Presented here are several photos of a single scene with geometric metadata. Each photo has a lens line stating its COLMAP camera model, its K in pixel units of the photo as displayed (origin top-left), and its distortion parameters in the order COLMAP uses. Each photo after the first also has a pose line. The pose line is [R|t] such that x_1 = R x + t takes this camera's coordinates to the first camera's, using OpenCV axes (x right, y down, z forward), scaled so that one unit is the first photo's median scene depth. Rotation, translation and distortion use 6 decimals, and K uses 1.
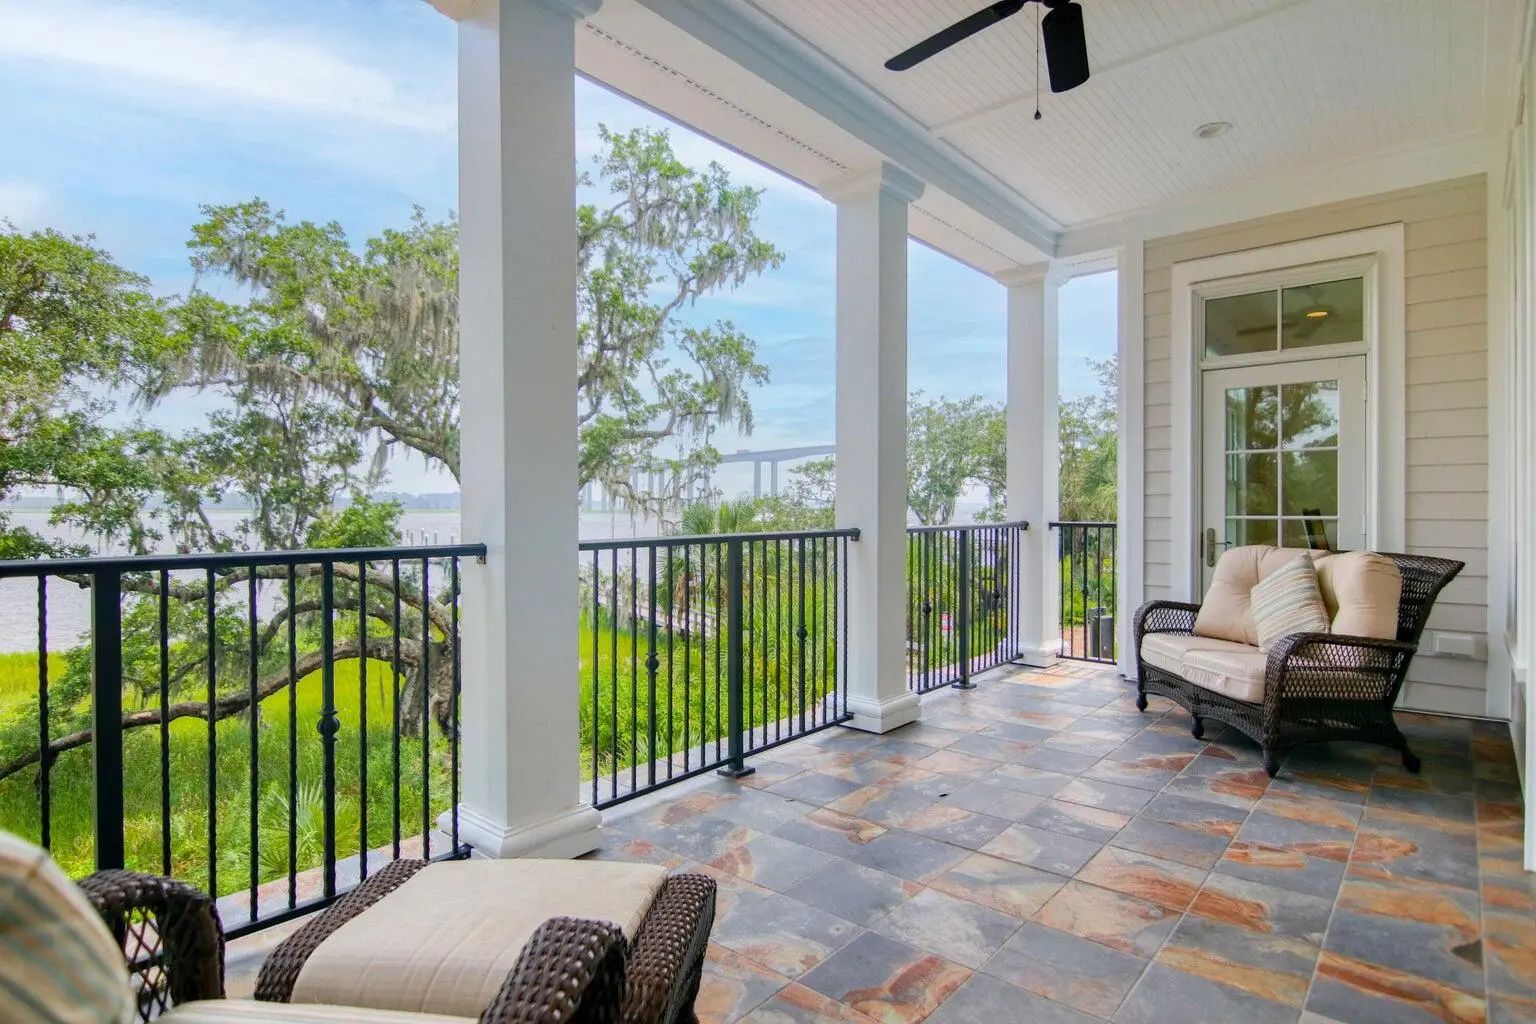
lens RADIAL K [[801.4, 0, 760.3], [0, 801.4, 506.4], [0, 0, 1]] dist [0.023255, -0.019956]
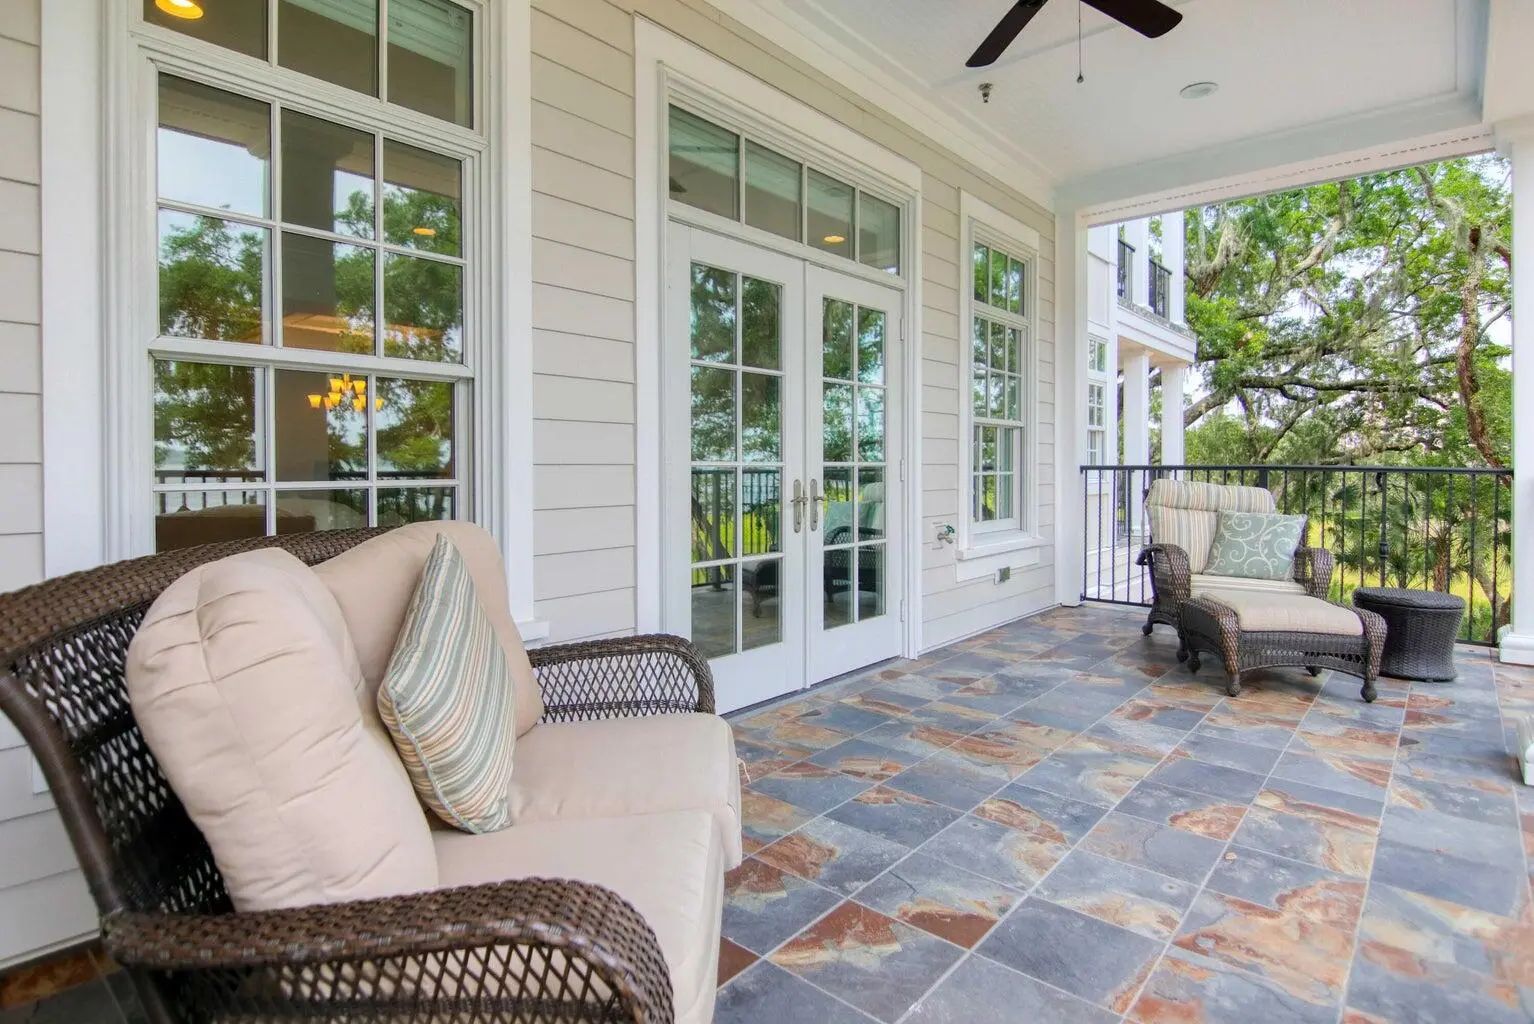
lens RADIAL K [[800.4, 0, 759.4], [0, 800.4, 506.4], [0, 0, 1]] dist [0.023255, -0.019956]
pose [[-0.999973, 0.006088, -0.004213, 0.744642], [0.005899, 0.999036, 0.043491, 0.038226], [0.004474, 0.043465, -0.999045, 1.977648]]
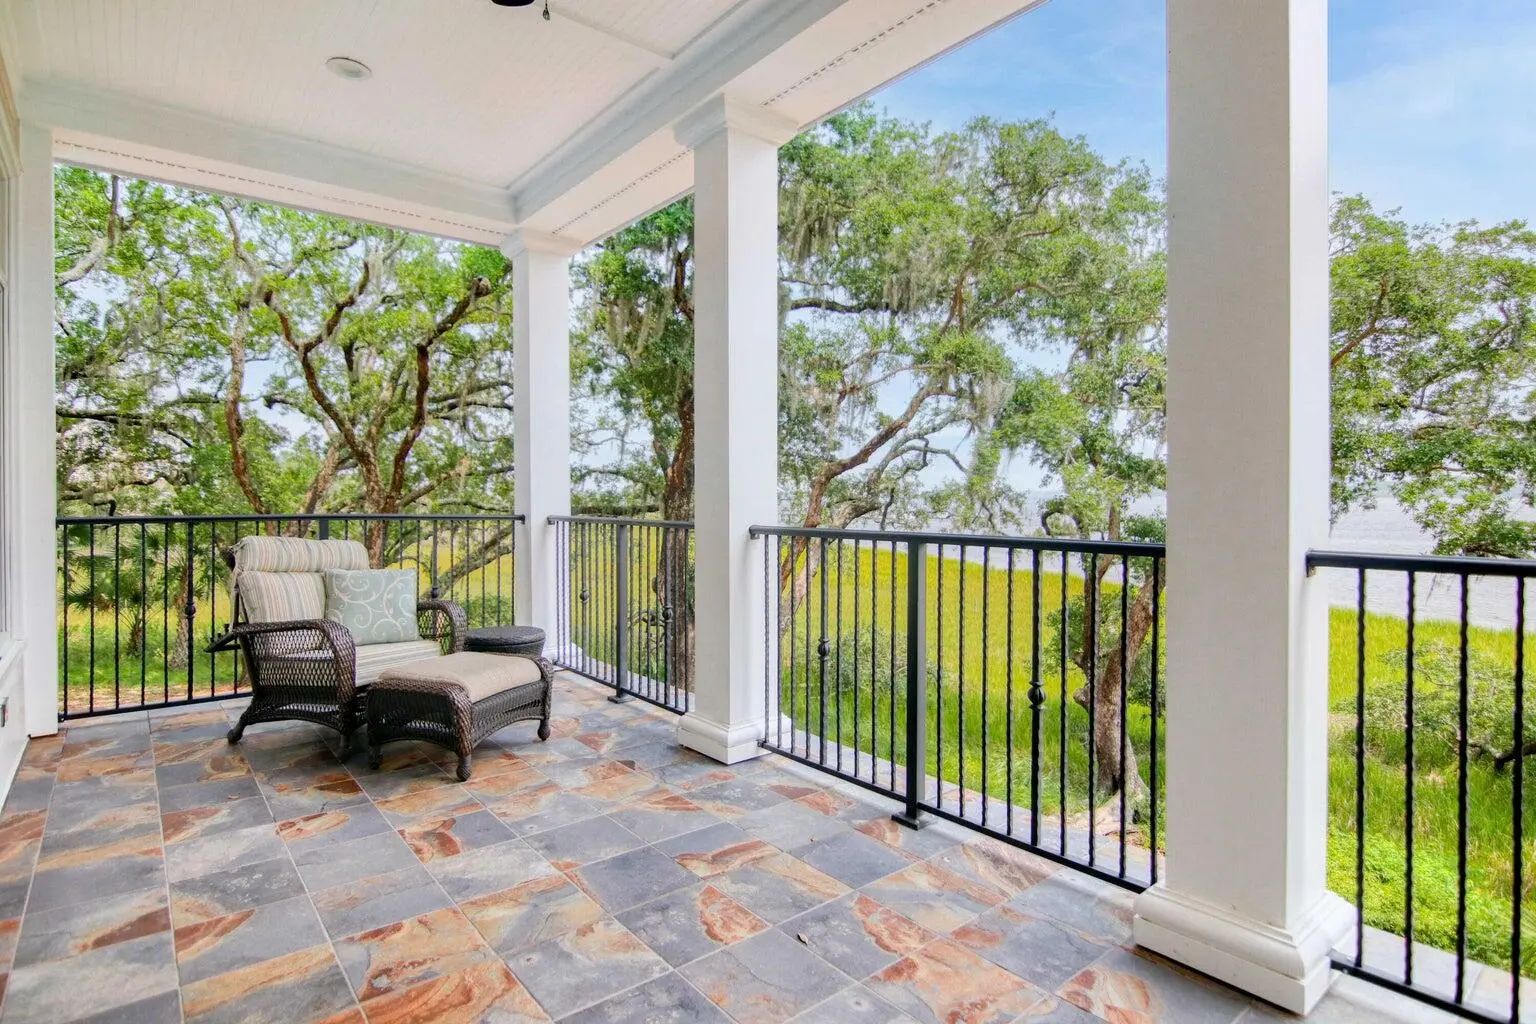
lens RADIAL K [[783.5, 0, 768.0], [0, 783.5, 512.0], [0, 0, 1]] dist [-0.002489, -0.001947]
pose [[-0.168954, 0.021907, -0.985380, 1.019946], [0.004441, 0.999760, 0.021465, -0.005615], [0.985614, -0.000749, -0.169011, 1.286324]]
